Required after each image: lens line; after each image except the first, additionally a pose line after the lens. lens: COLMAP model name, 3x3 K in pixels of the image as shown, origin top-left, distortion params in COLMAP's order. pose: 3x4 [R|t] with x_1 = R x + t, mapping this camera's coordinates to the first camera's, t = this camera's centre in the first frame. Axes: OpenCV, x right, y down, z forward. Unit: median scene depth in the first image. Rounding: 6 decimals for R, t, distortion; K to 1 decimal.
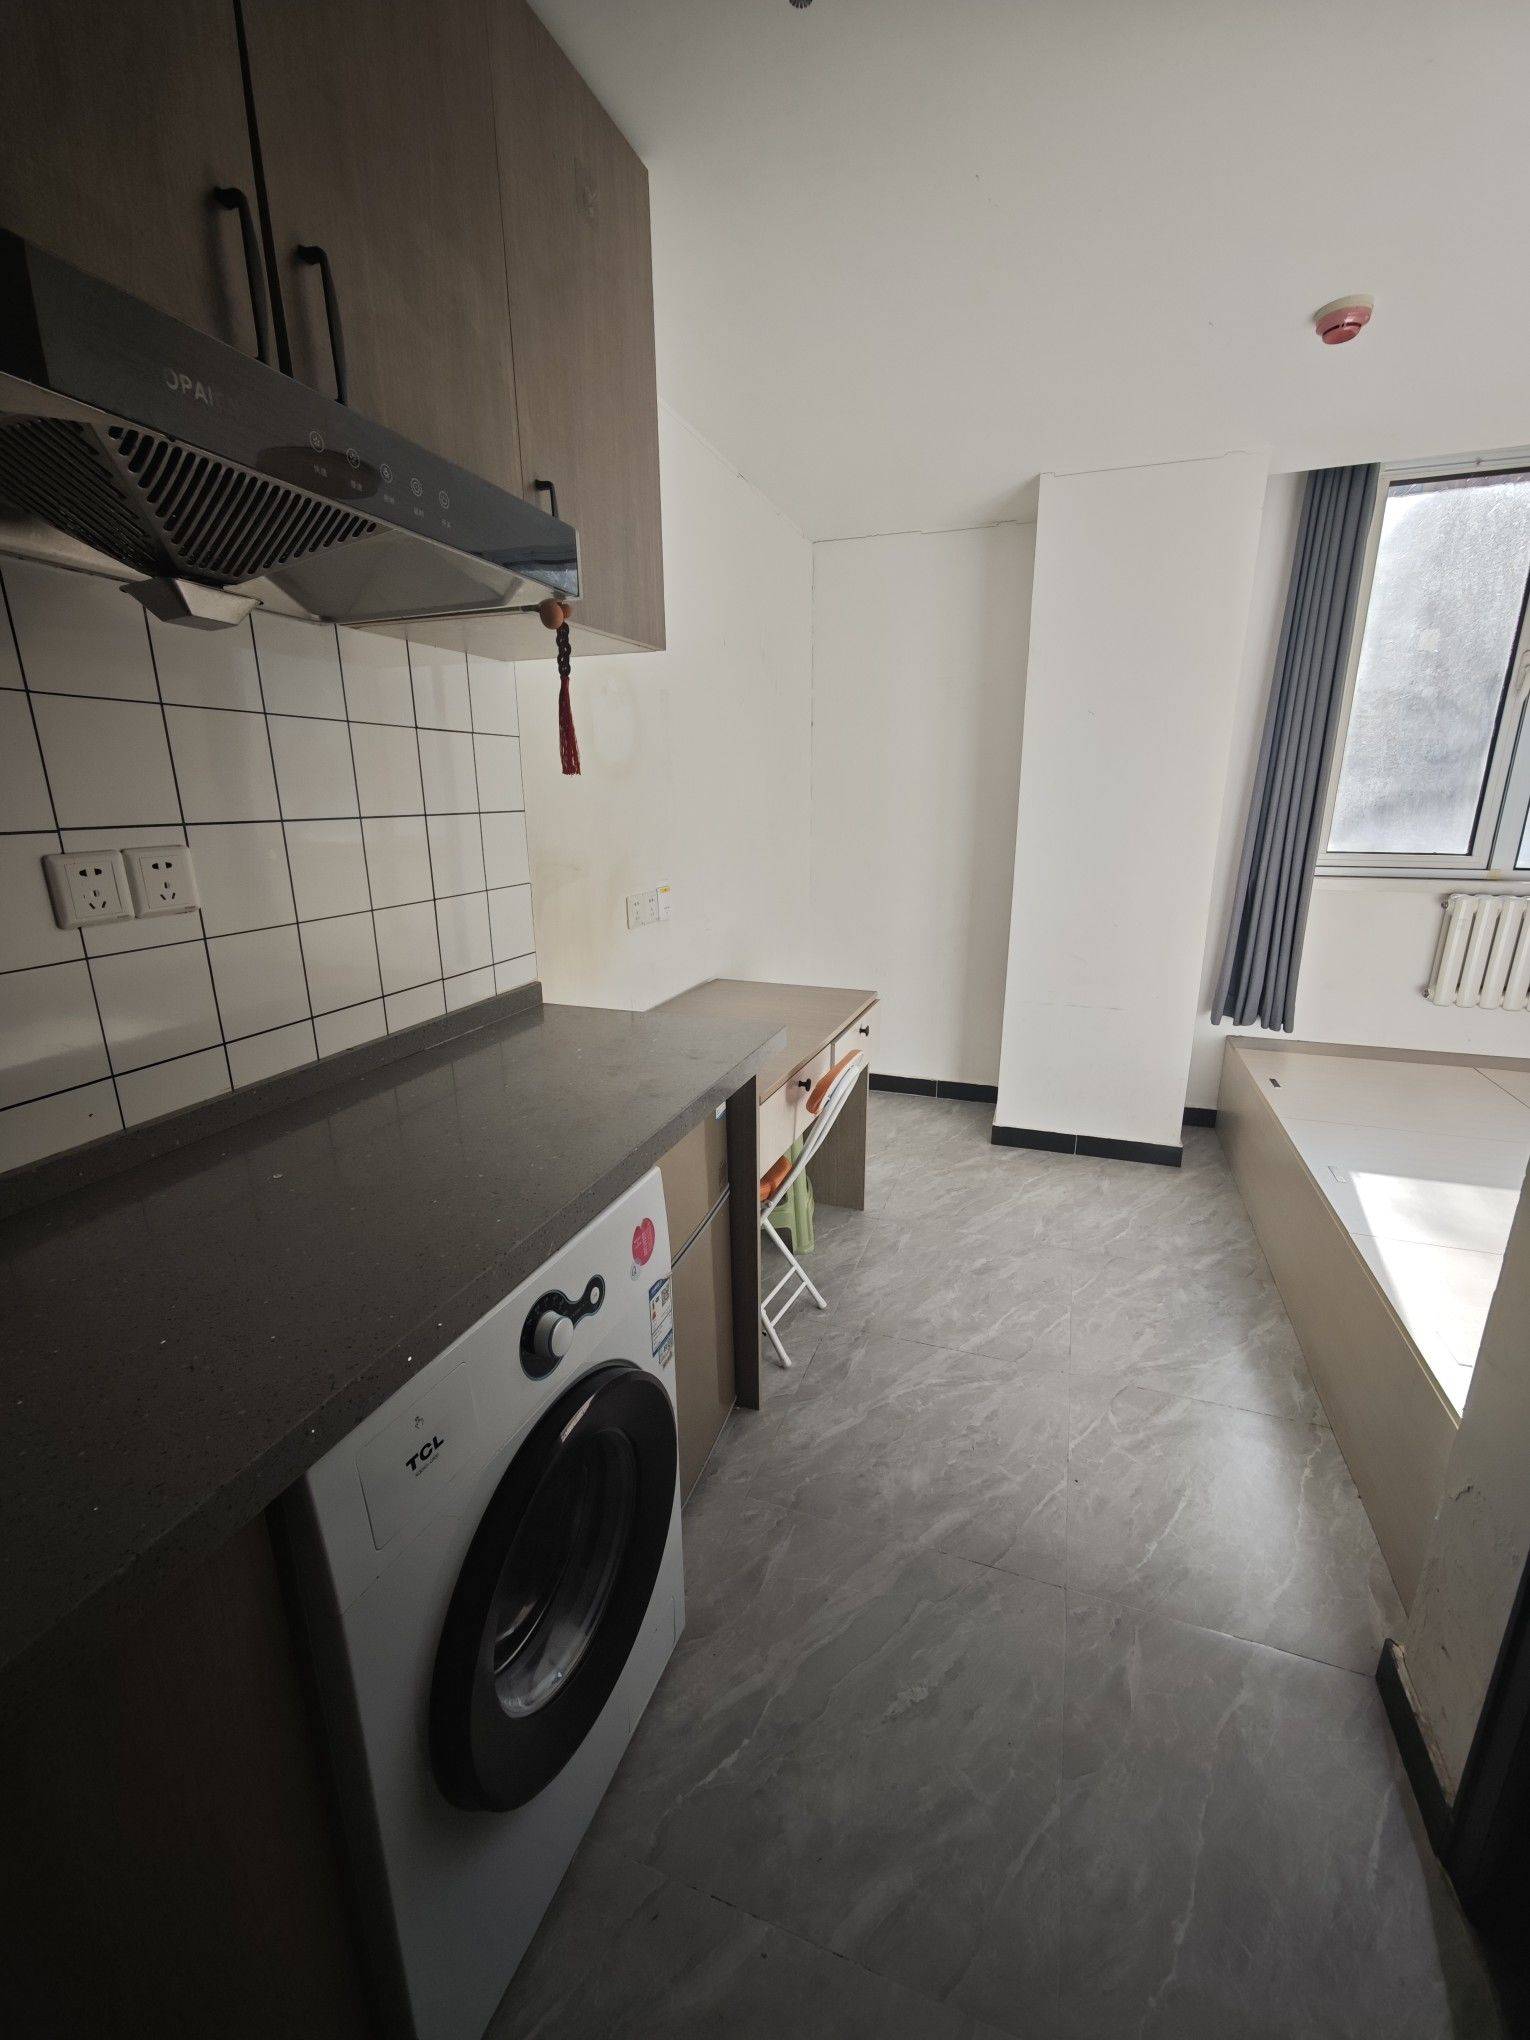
lens RADIAL K [[856.6, 0, 765.0], [0, 856.6, 1020.0], [0, 0, 1]] dist [-0.000771, 0.005204]
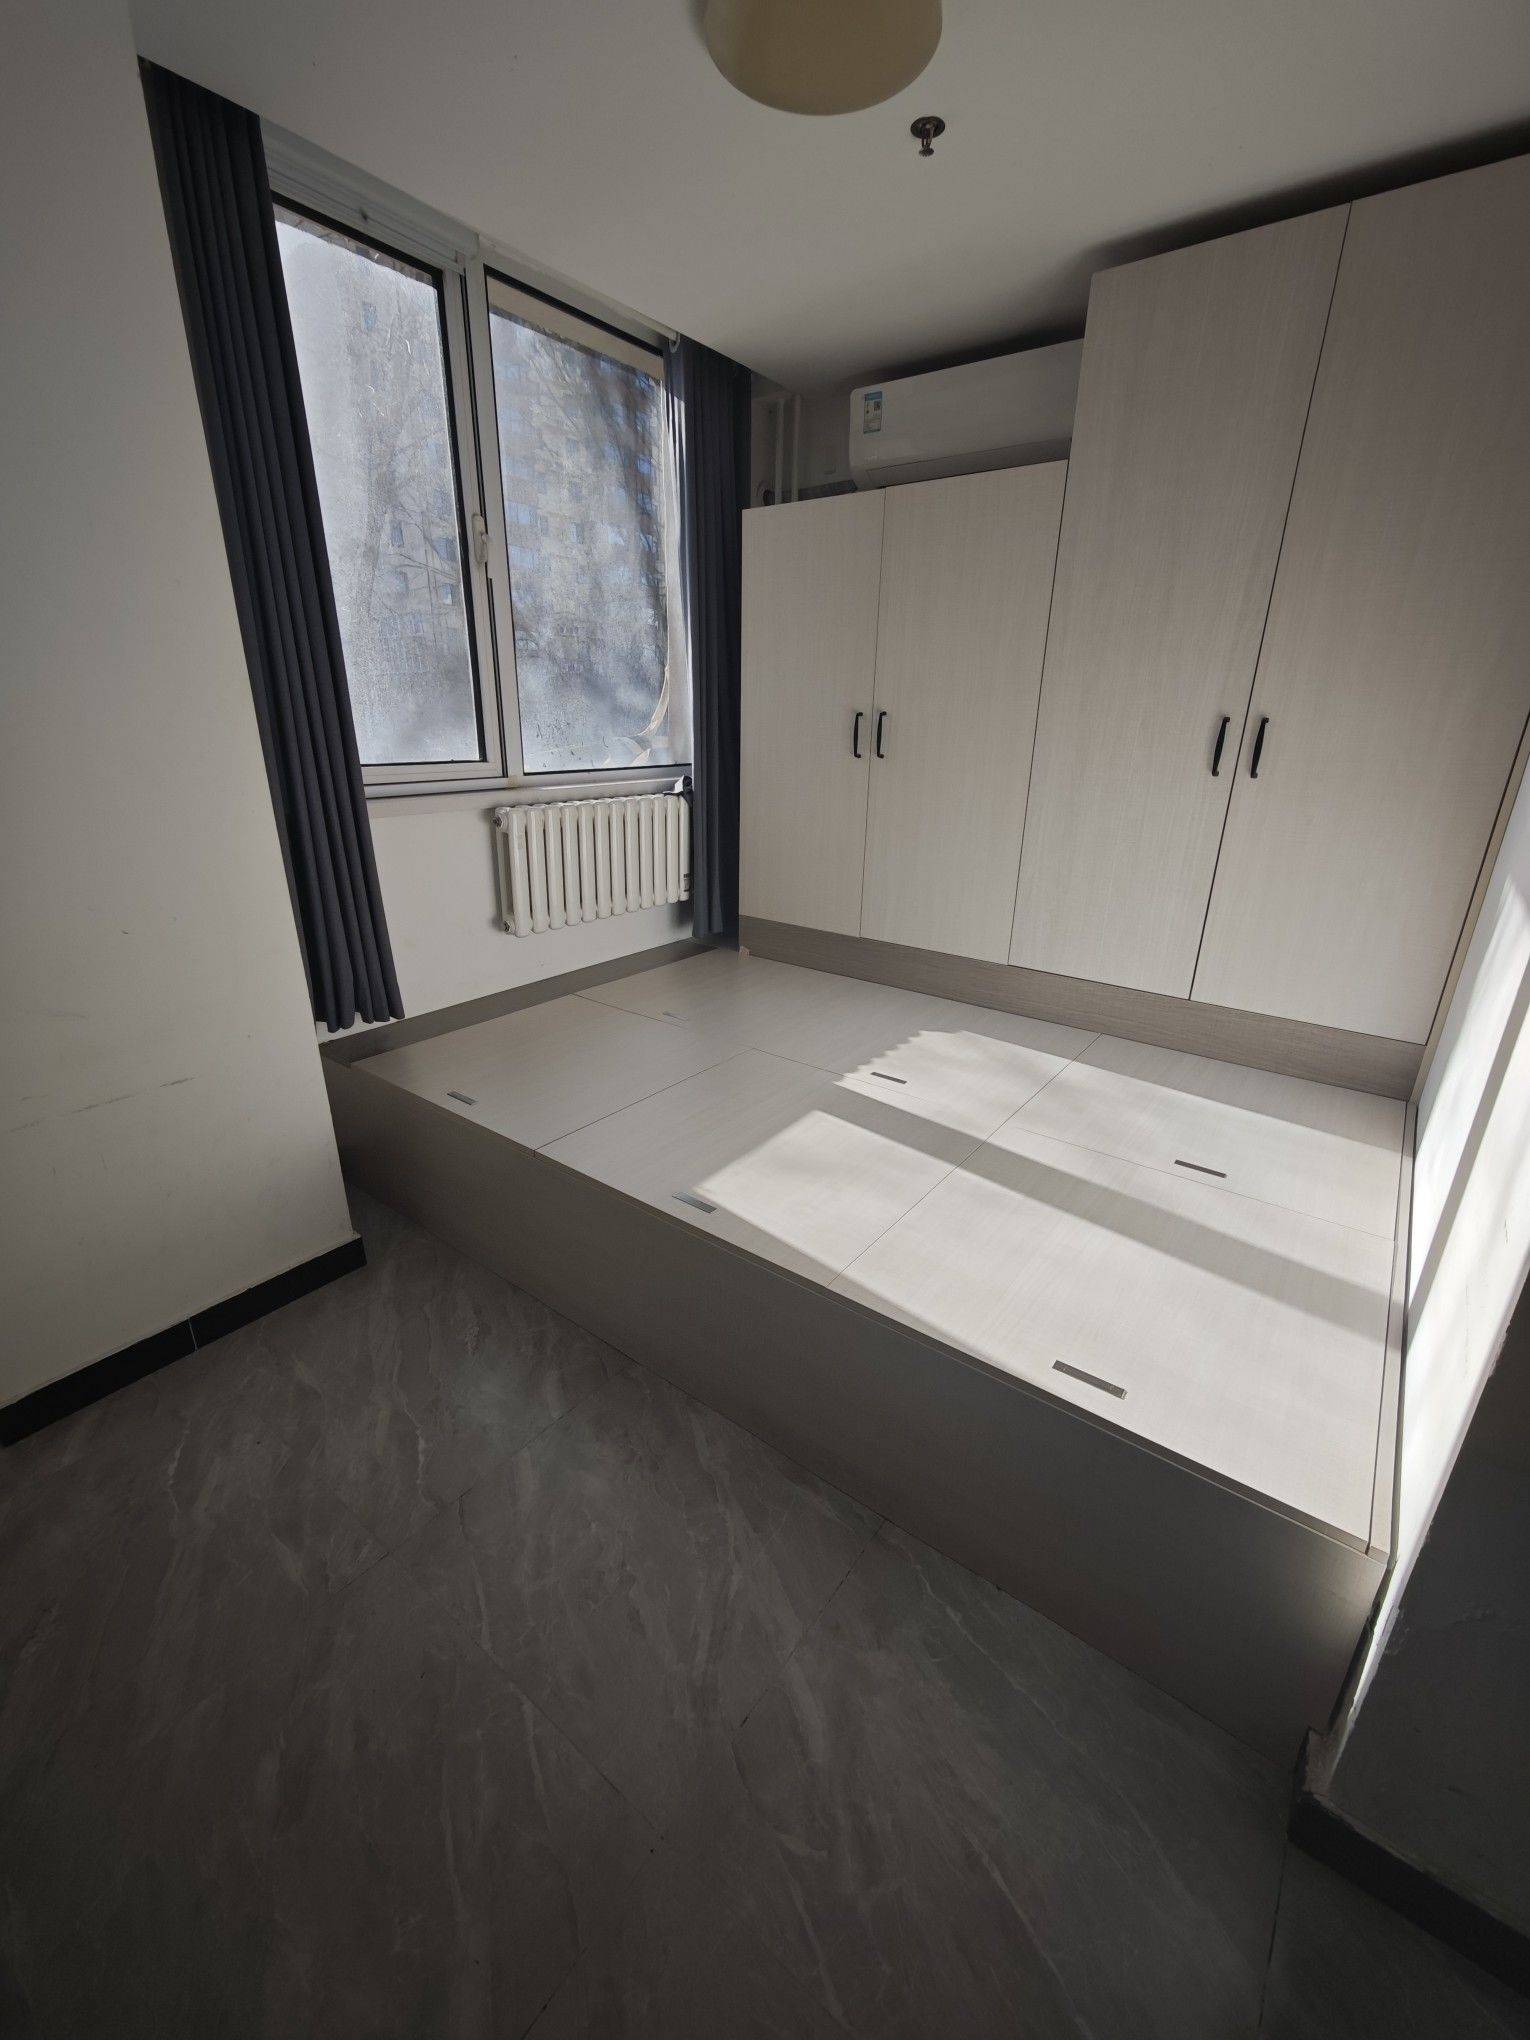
lens RADIAL K [[856.6, 0, 765.0], [0, 856.6, 1020.0], [0, 0, 1]] dist [-0.000771, 0.005204]
pose [[0.303194, -0.314896, 0.899397, 0.060406], [0.235313, 0.939335, 0.249553, -0.117544], [-0.923418, 0.135977, 0.358900, 0.569217]]
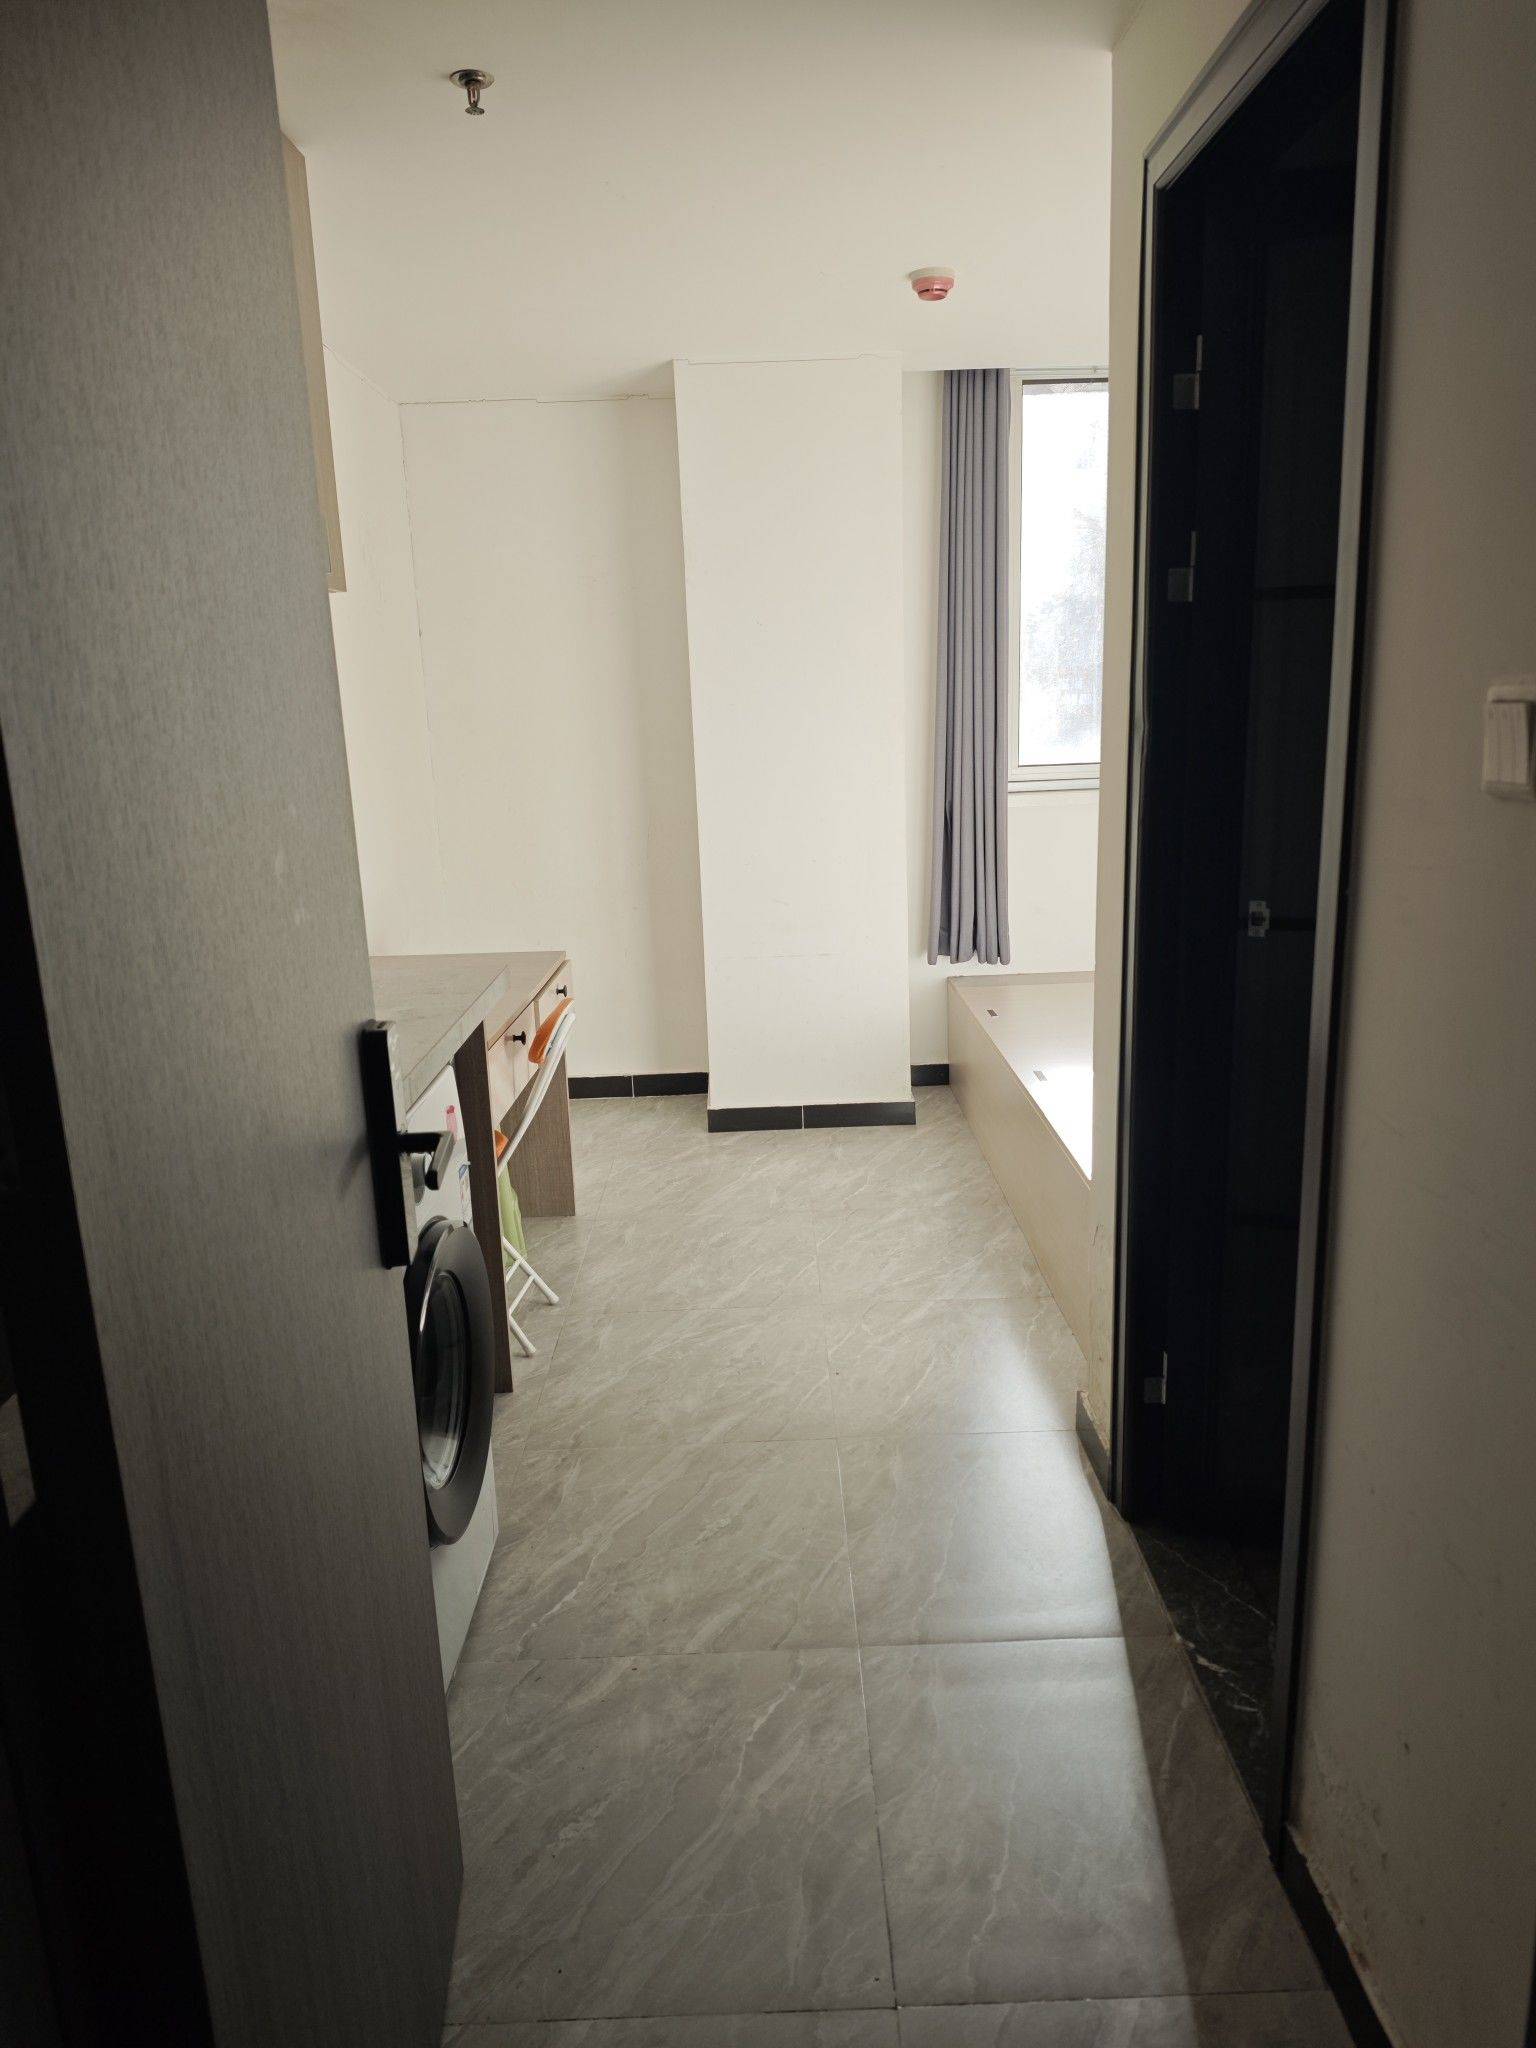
lens RADIAL K [[1433.4, 0, 766.6], [0, 1433.4, 987.7], [0, 0, 1]] dist [0.095408, -0.073523]
pose [[0.938486, -0.099145, 0.330777, -0.171028], [0.121015, 0.991578, -0.046137, 0.100190], [-0.323417, 0.083328, 0.942580, -0.452344]]
